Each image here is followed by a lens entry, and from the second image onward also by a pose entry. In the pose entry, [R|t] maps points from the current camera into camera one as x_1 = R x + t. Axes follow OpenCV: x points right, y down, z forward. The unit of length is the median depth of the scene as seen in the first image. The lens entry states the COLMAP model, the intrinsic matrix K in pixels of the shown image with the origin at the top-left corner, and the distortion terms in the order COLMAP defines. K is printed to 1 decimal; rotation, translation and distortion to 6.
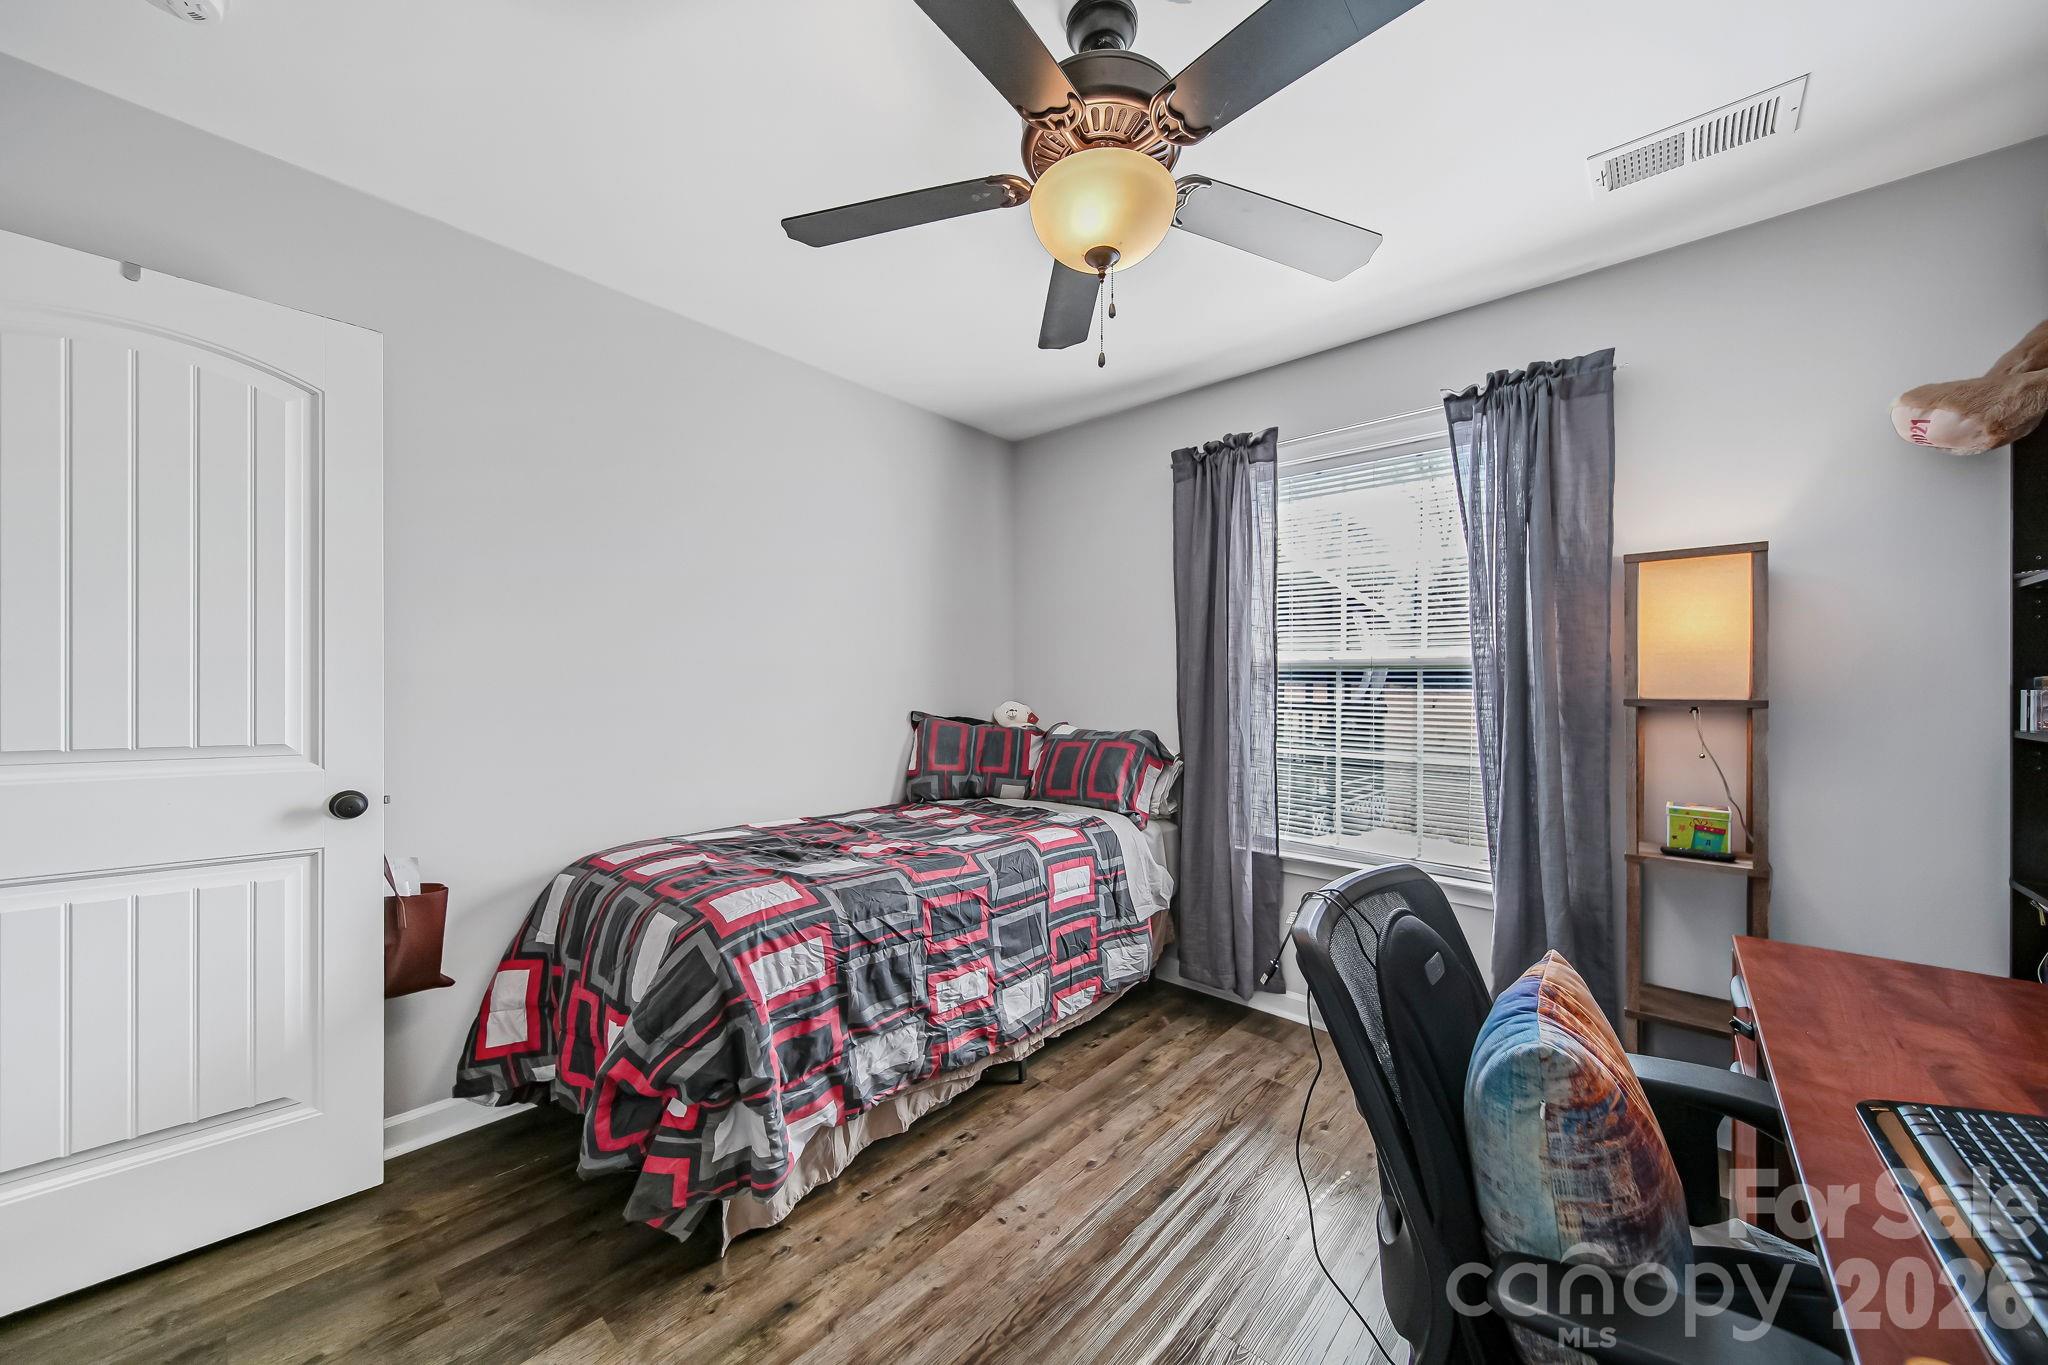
lens RADIAL K [[723.1, 0, 1029.3], [0, 723.1, 691.7], [0, 0, 1]] dist [0.002369, -0.000386]
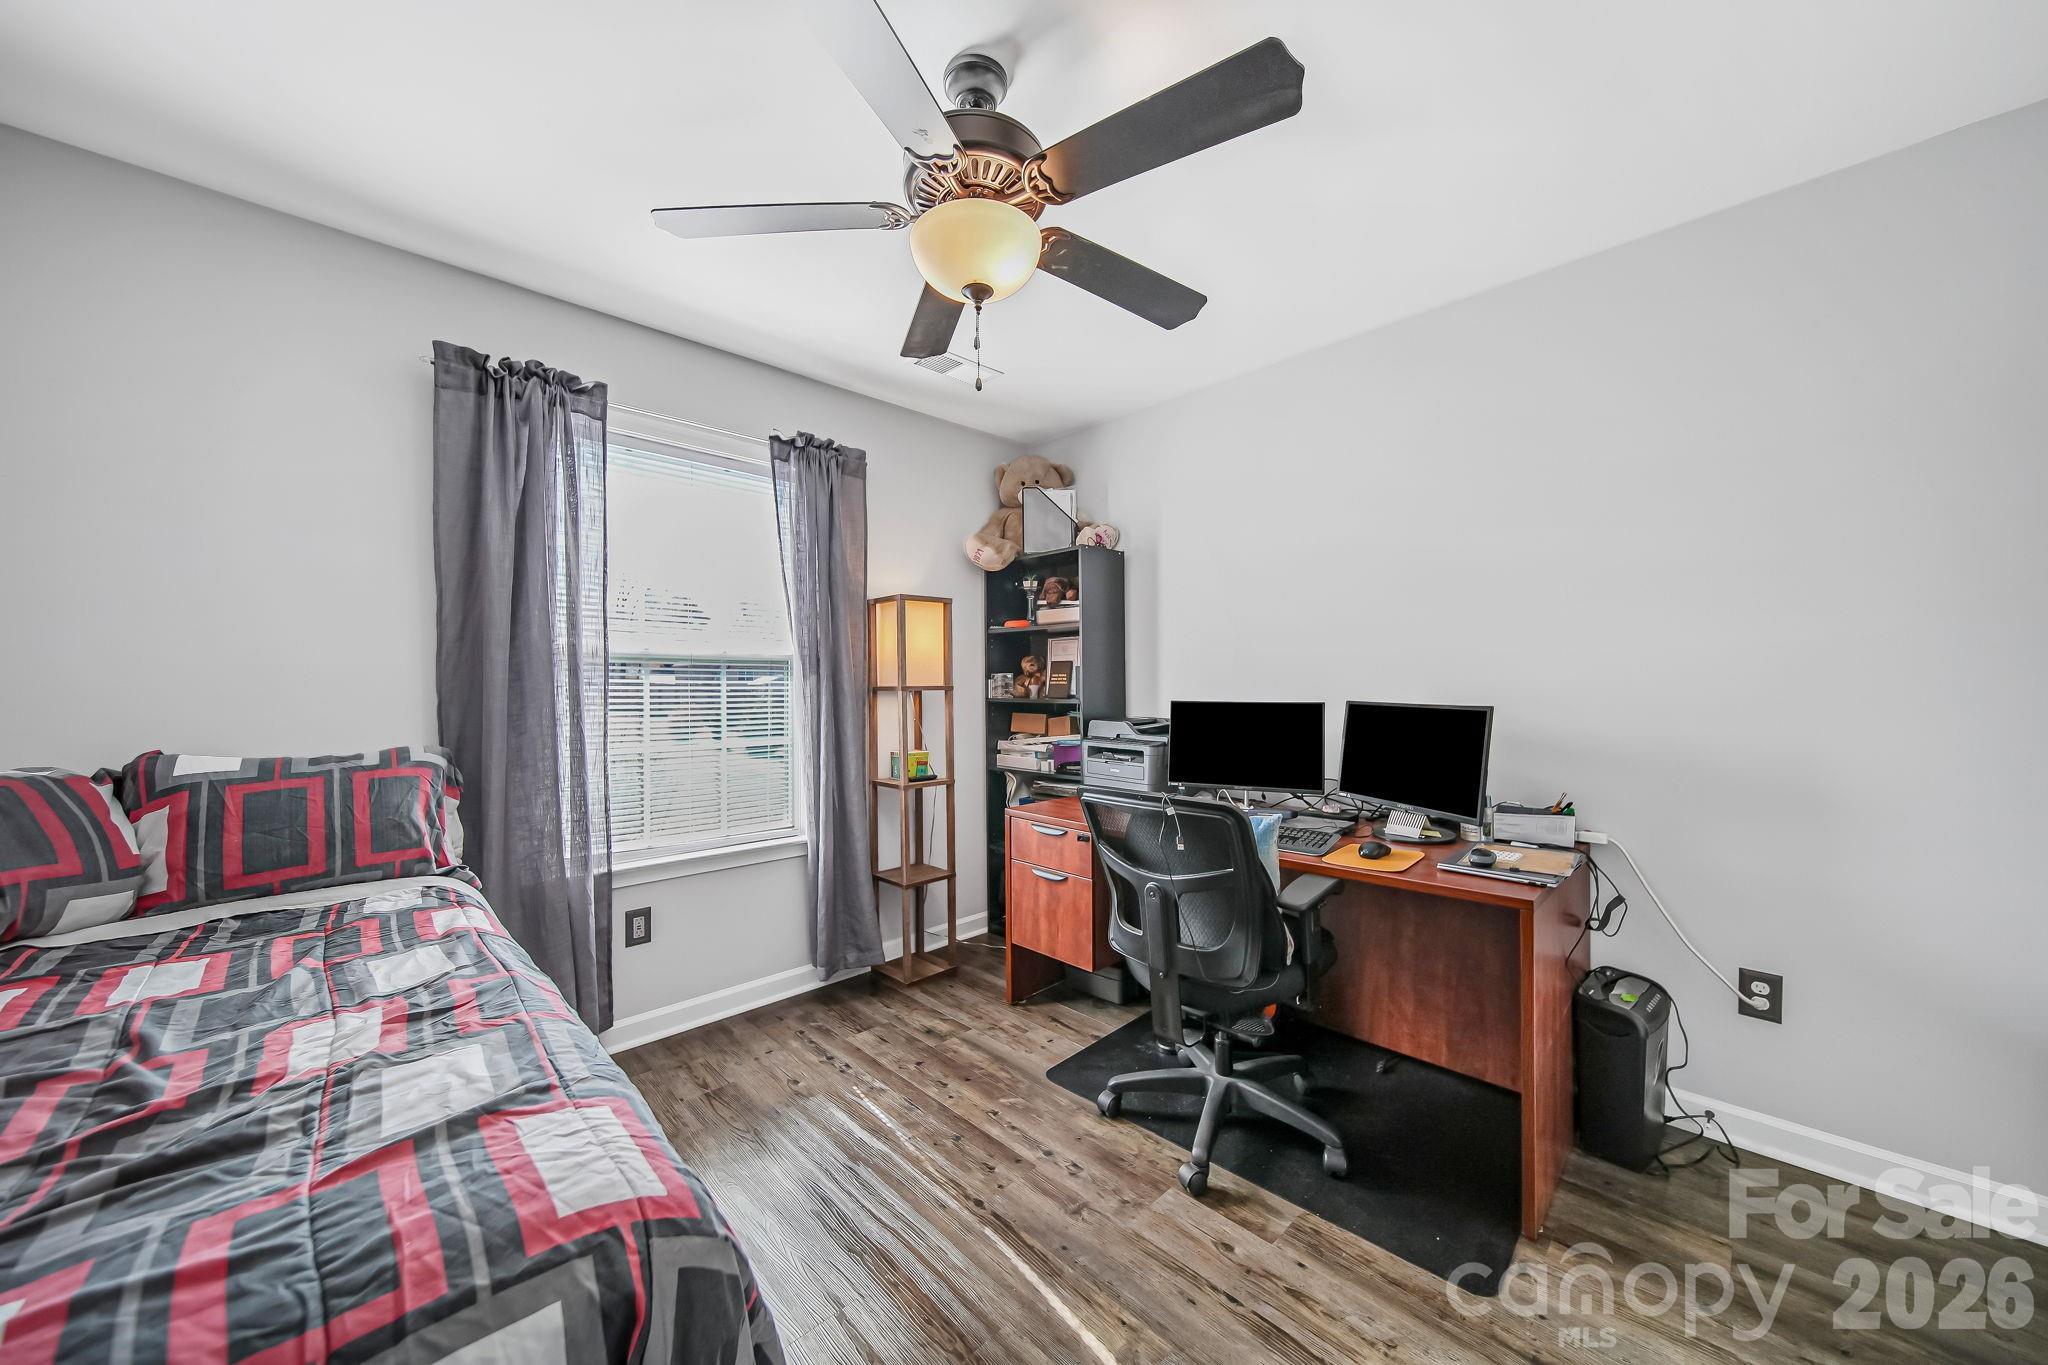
lens RADIAL K [[723.1, 0, 1029.4], [0, 723.1, 677.3], [0, 0, 1]] dist [0.002369, -0.000386]
pose [[0.078054, 0.000122, 0.996949, -0.502123], [0.009318, 0.999956, -0.000852, -0.004290], [-0.996906, 0.009356, 0.078050, 0.427898]]
